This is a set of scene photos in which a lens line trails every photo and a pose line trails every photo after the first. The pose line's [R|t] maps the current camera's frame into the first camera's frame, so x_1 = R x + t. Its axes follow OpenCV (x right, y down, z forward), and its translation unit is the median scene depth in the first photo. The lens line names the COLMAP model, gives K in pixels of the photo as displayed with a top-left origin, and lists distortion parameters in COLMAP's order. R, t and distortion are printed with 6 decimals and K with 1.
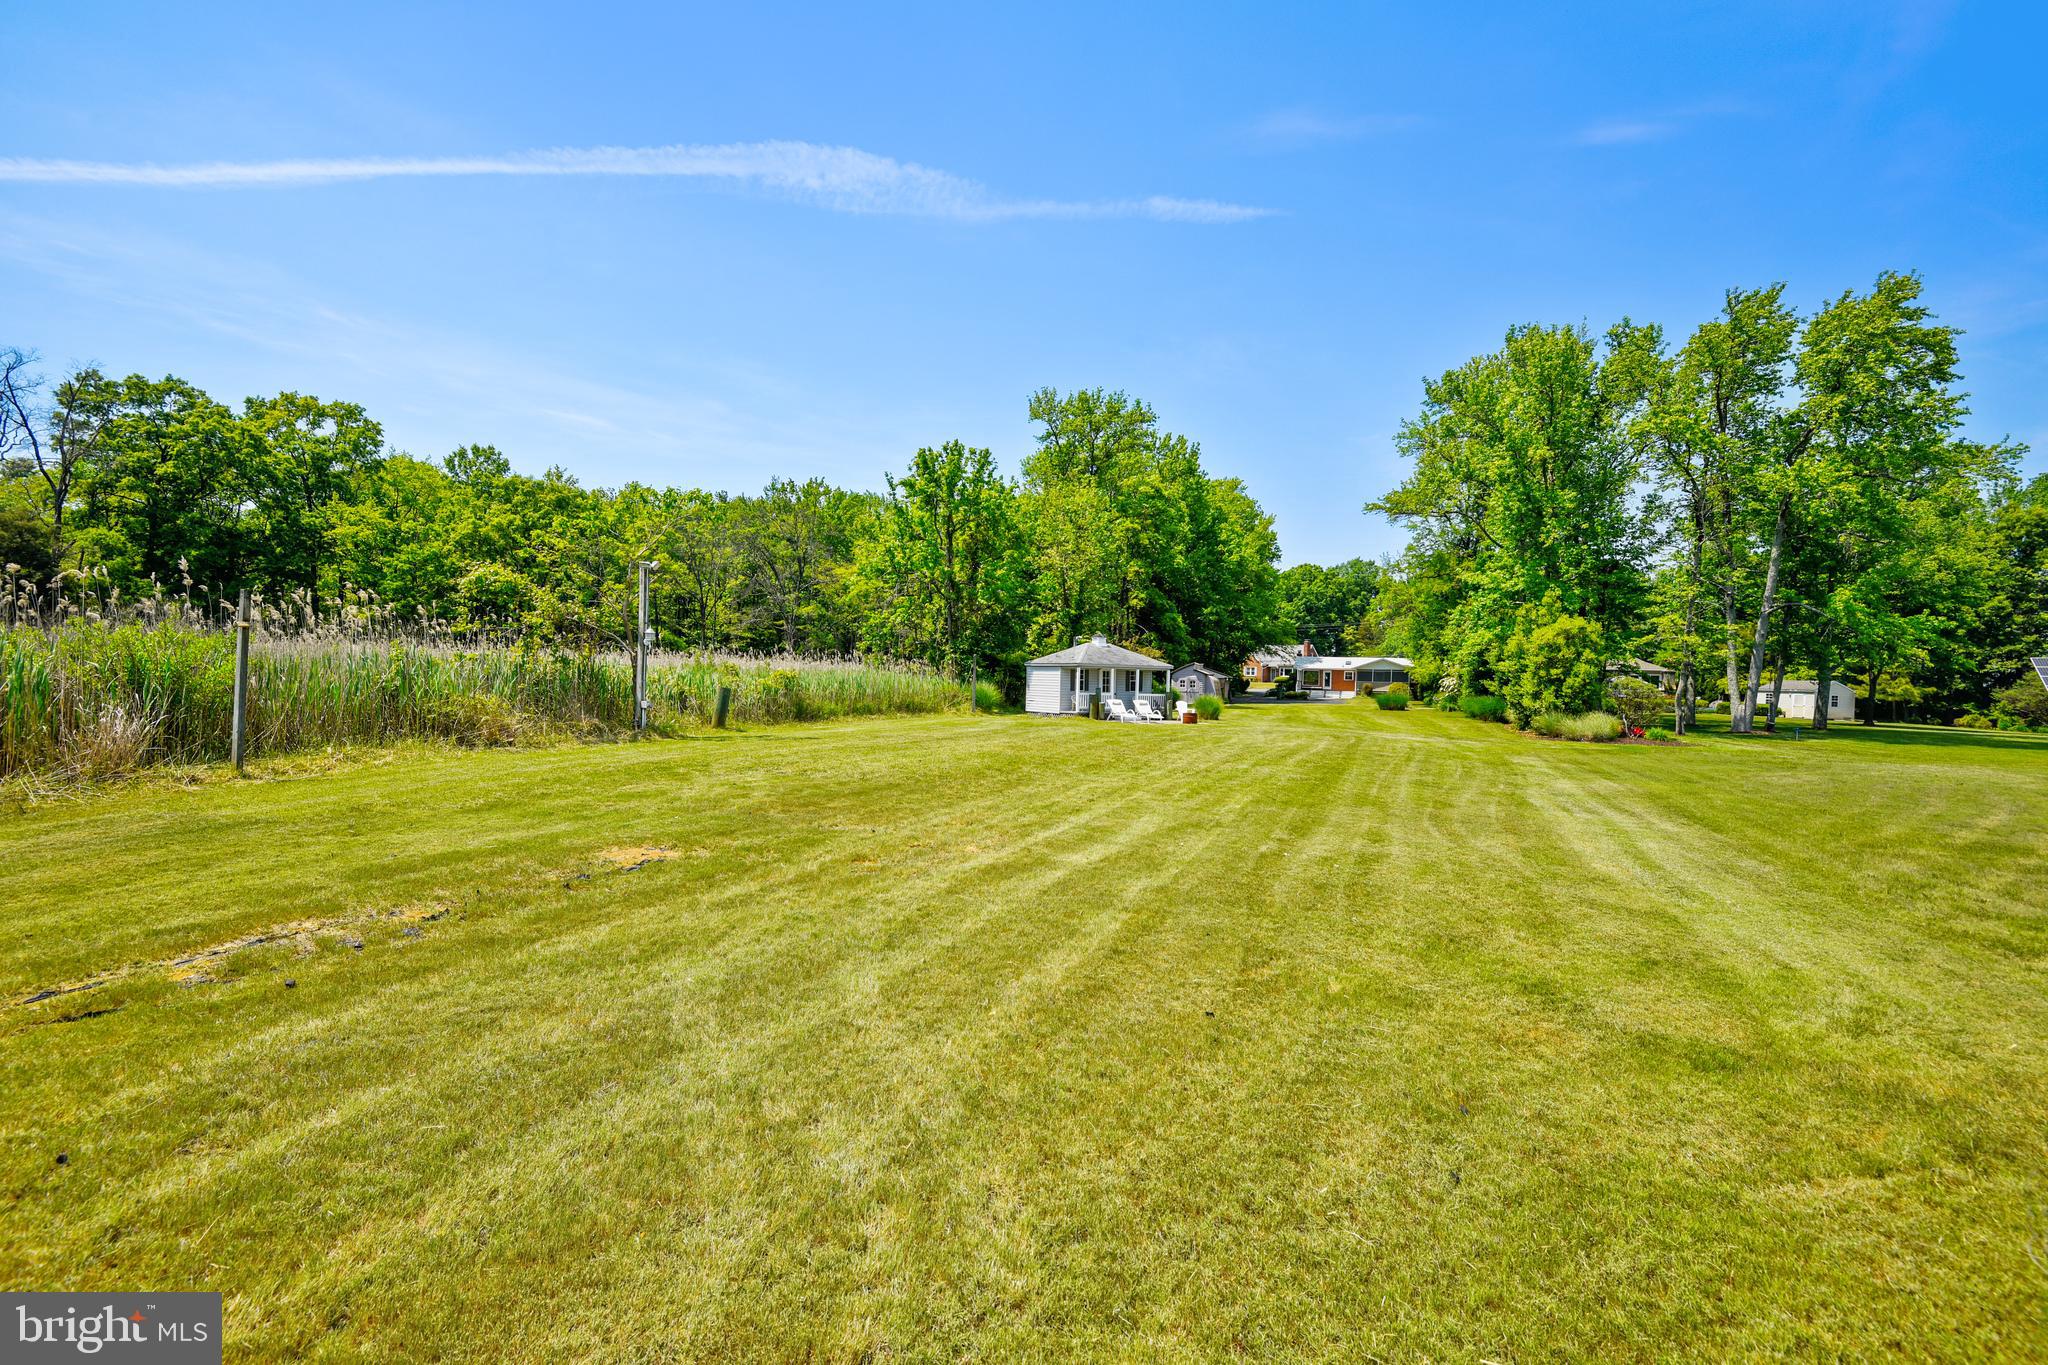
lens RADIAL K [[953.4, 0, 1022.2], [0, 953.4, 687.1], [0, 0, 1]] dist [0.014443, -0.007055]
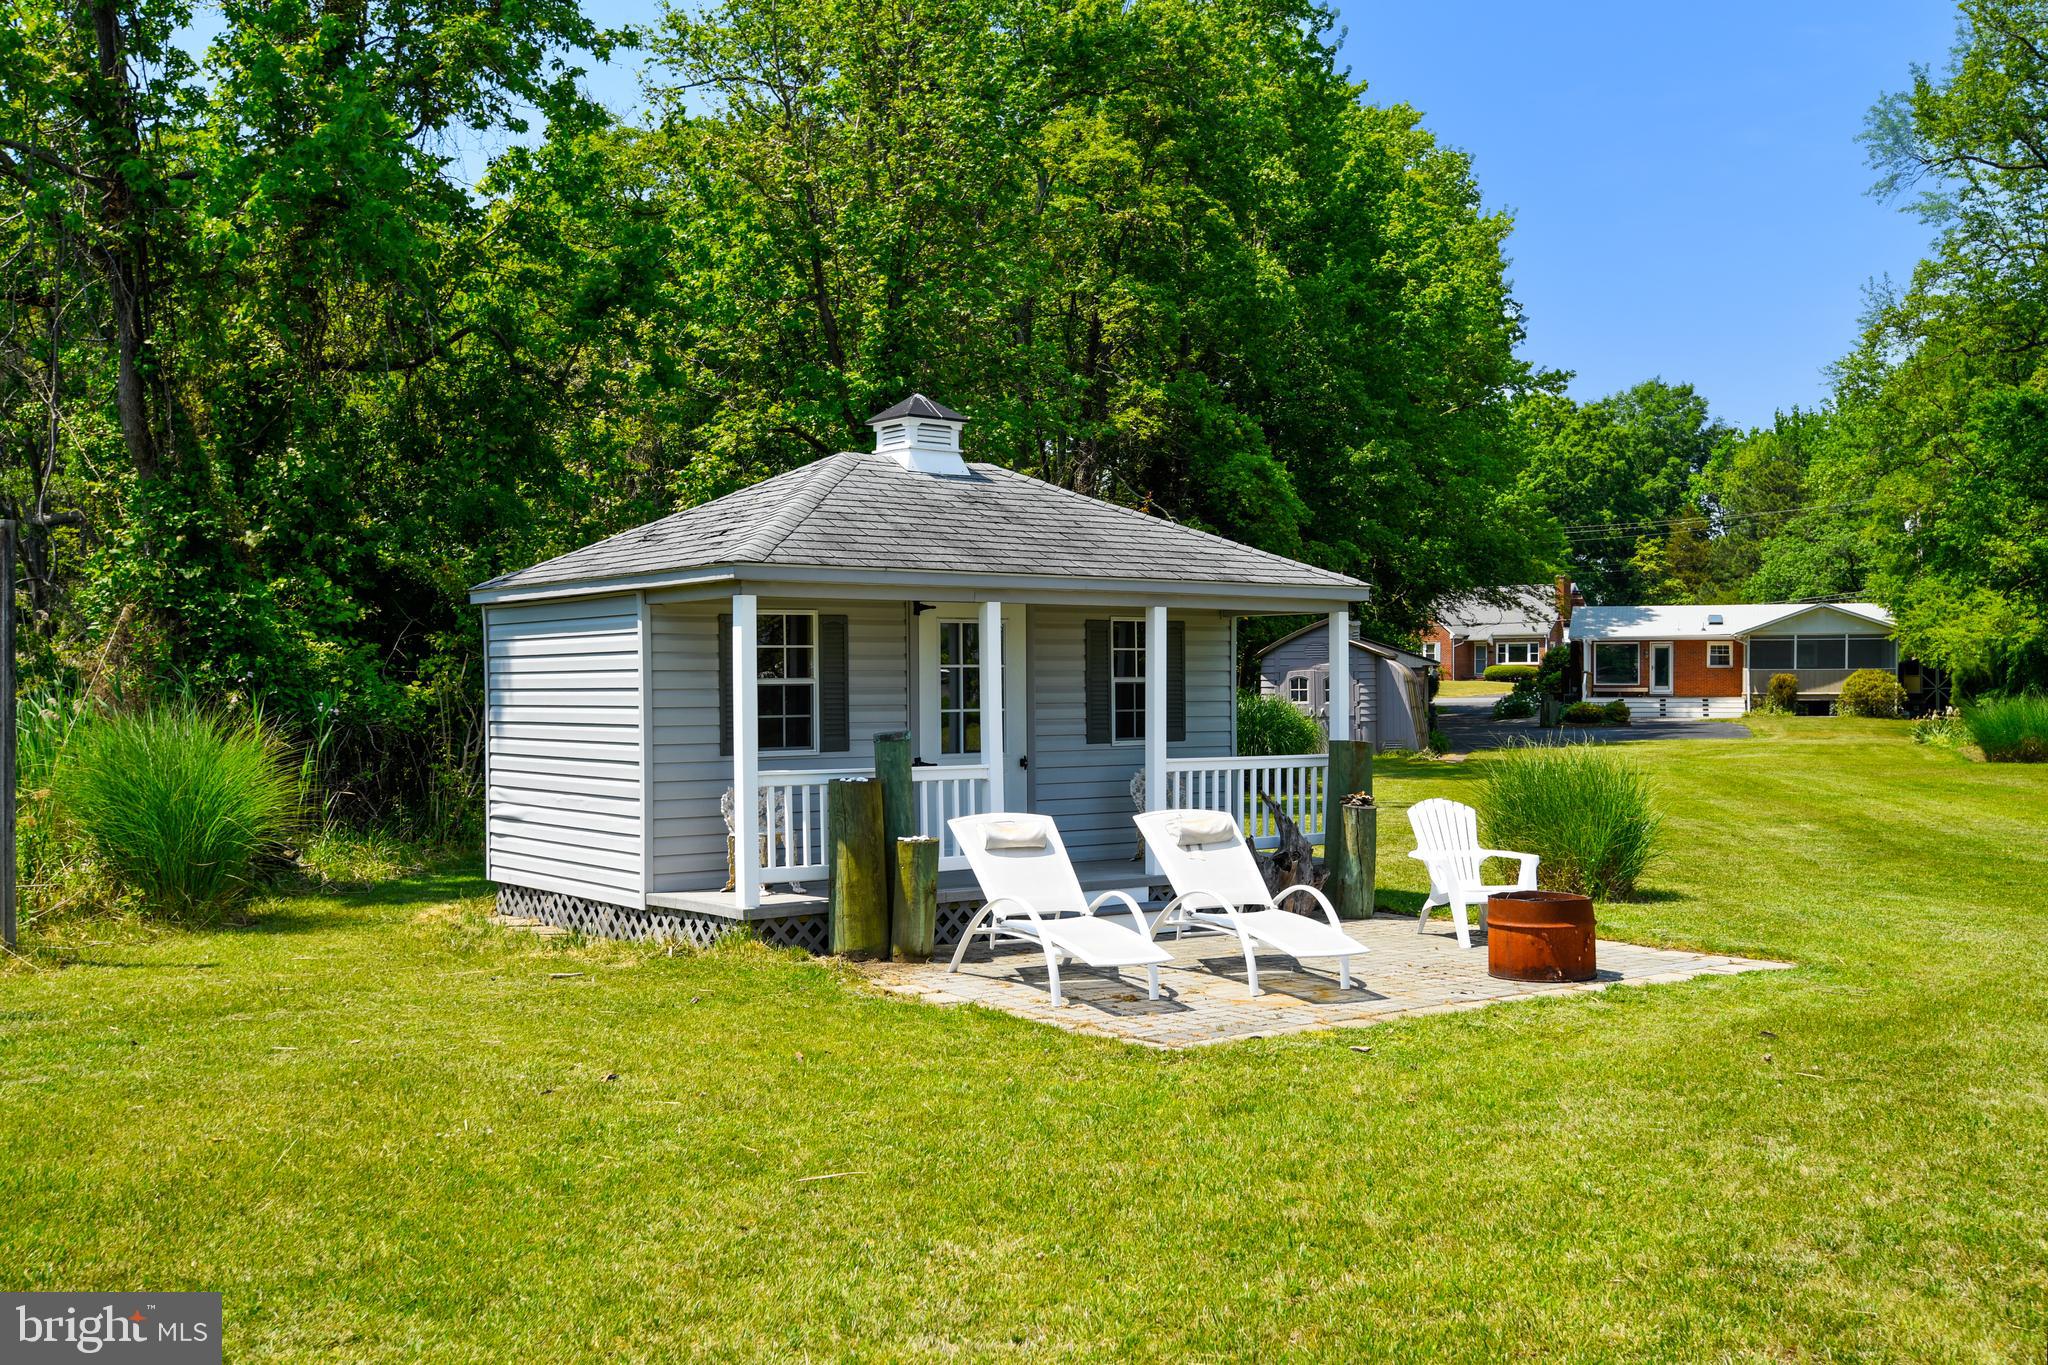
lens RADIAL K [[2093.7, 0, 1024.5], [0, 2093.7, 683.6], [0, 0, 1]] dist [-0.017642, 0.000000]
pose [[0.997452, -0.029631, 0.064903, 0.041063], [0.030360, 0.999486, -0.010266, -0.001450], [-0.064565, 0.012211, 0.997839, 0.353151]]
